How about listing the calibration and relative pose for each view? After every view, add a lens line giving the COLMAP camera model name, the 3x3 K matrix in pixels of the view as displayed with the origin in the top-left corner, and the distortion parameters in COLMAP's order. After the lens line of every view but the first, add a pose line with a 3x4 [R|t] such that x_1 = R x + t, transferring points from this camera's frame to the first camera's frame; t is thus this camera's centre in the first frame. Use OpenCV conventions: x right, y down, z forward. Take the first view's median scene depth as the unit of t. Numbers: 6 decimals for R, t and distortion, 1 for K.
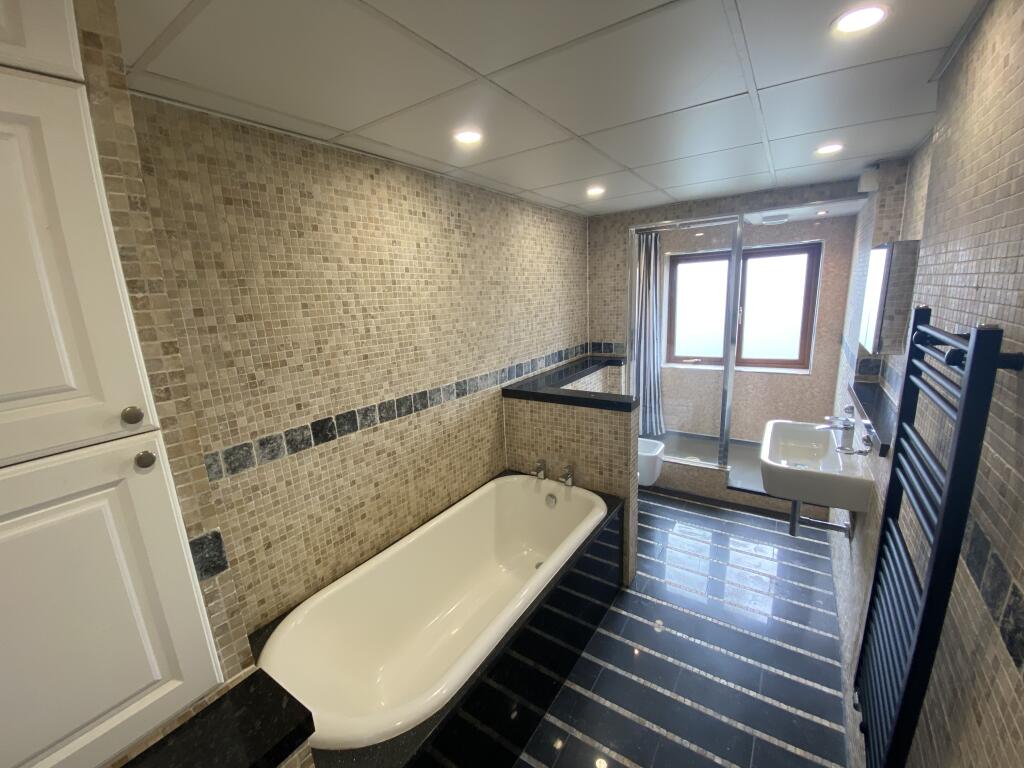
lens RADIAL K [[409.1, 0, 512.0], [0, 409.1, 384.0], [0, 0, 1]] dist [0.002598, -0.000119]
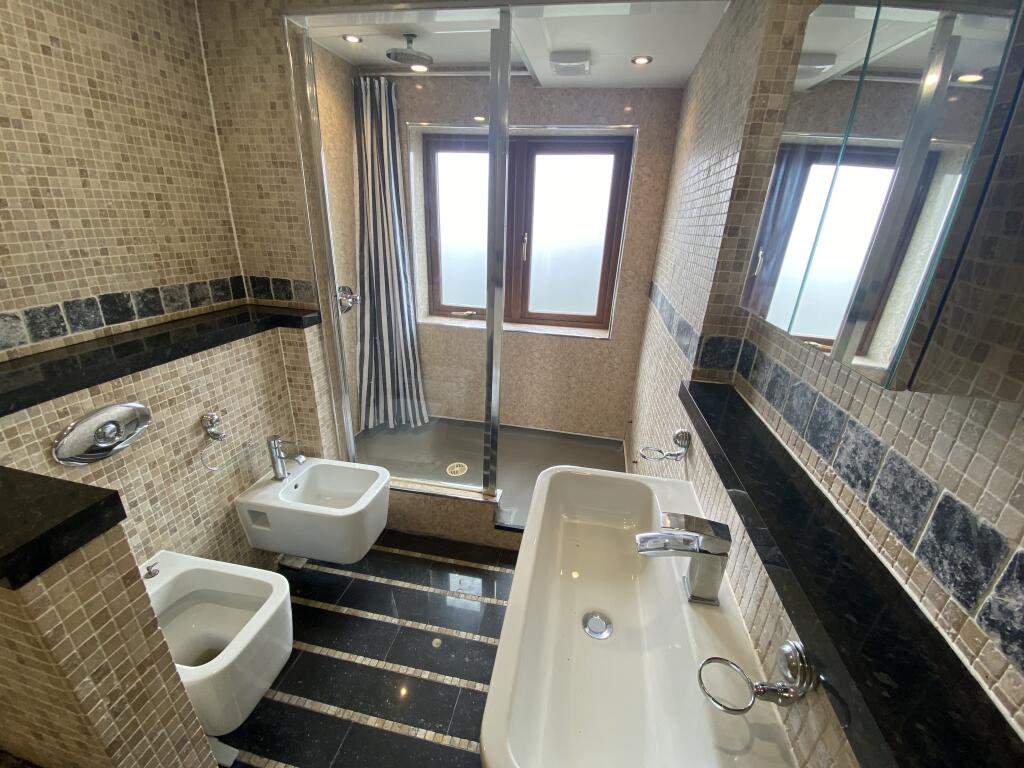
lens RADIAL K [[411.7, 0, 512.0], [0, 411.7, 384.0], [0, 0, 1]] dist [-0.000607, -0.016104]
pose [[0.913130, -0.054483, 0.404011, 0.520340], [-0.004768, 0.989534, 0.144220, -0.088116], [-0.407640, -0.133618, 0.903314, 0.767899]]
